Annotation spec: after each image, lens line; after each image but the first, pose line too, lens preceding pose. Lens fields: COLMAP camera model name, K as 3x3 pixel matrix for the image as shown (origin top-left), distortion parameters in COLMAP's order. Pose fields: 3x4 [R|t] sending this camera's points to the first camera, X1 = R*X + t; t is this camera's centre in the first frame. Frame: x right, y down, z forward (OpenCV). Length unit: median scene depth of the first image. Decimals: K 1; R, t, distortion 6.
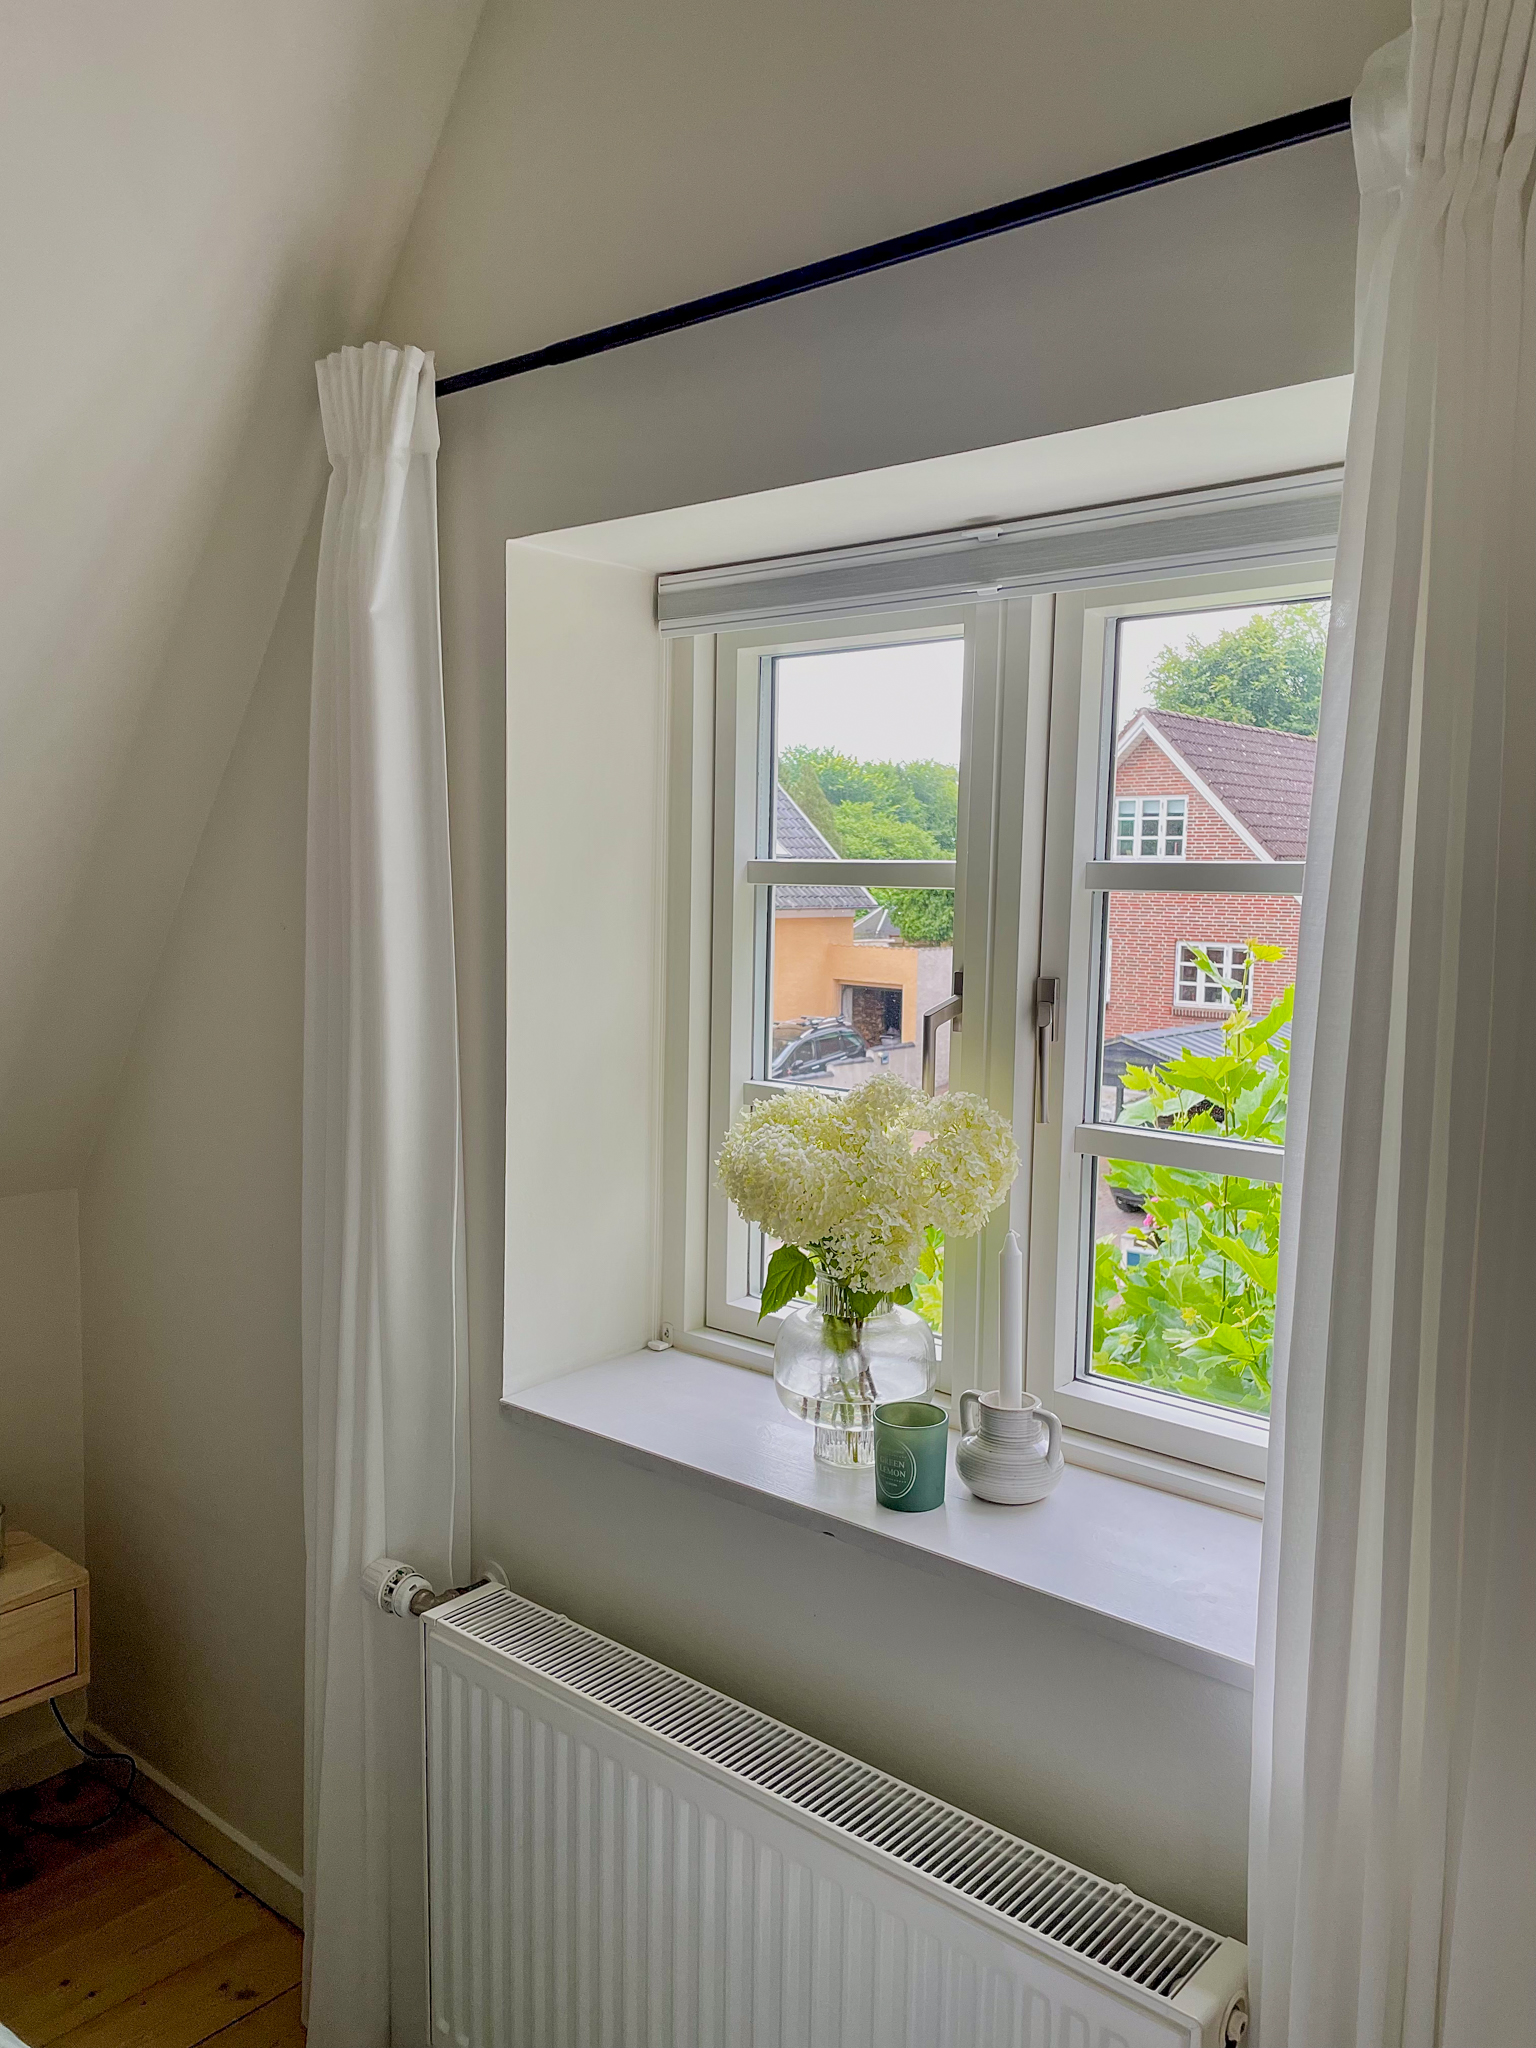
lens RADIAL K [[1547.6, 0, 761.4], [0, 1547.6, 1031.3], [0, 0, 1]] dist [0.089544, -0.127370]
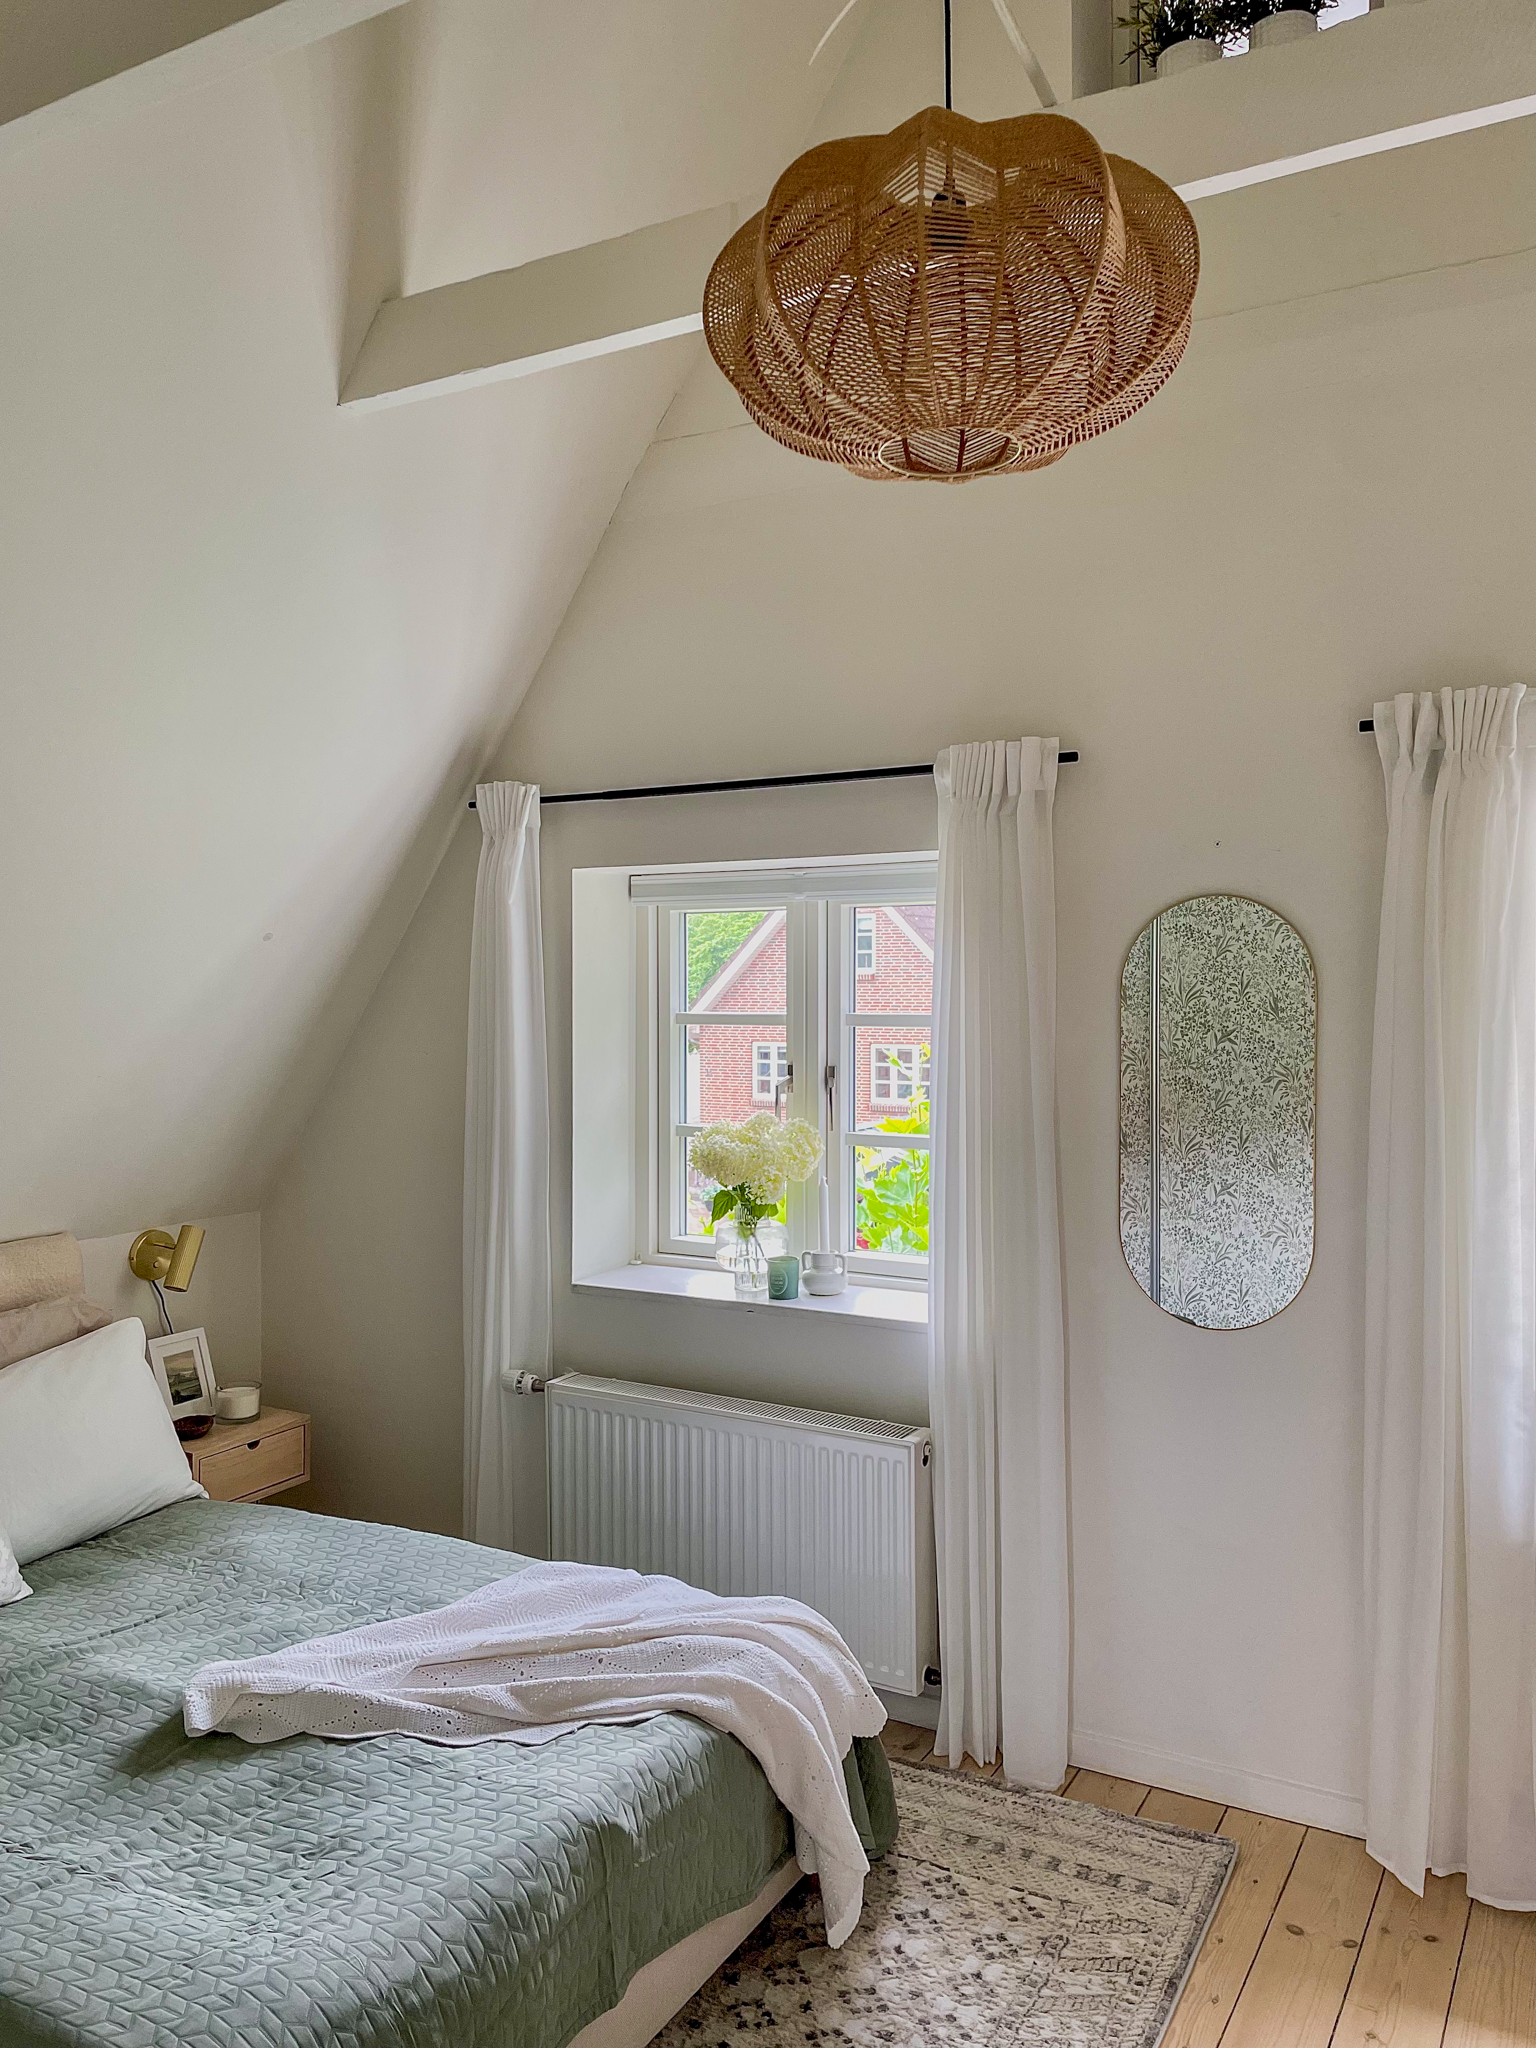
lens RADIAL K [[1547.6, 0, 761.4], [0, 1547.6, 1031.3], [0, 0, 1]] dist [0.089544, -0.127370]
pose [[0.981508, -0.024877, 0.189798, -0.320368], [0.038149, 0.997051, -0.066594, 0.057678], [-0.187582, 0.072603, 0.979562, -1.112729]]
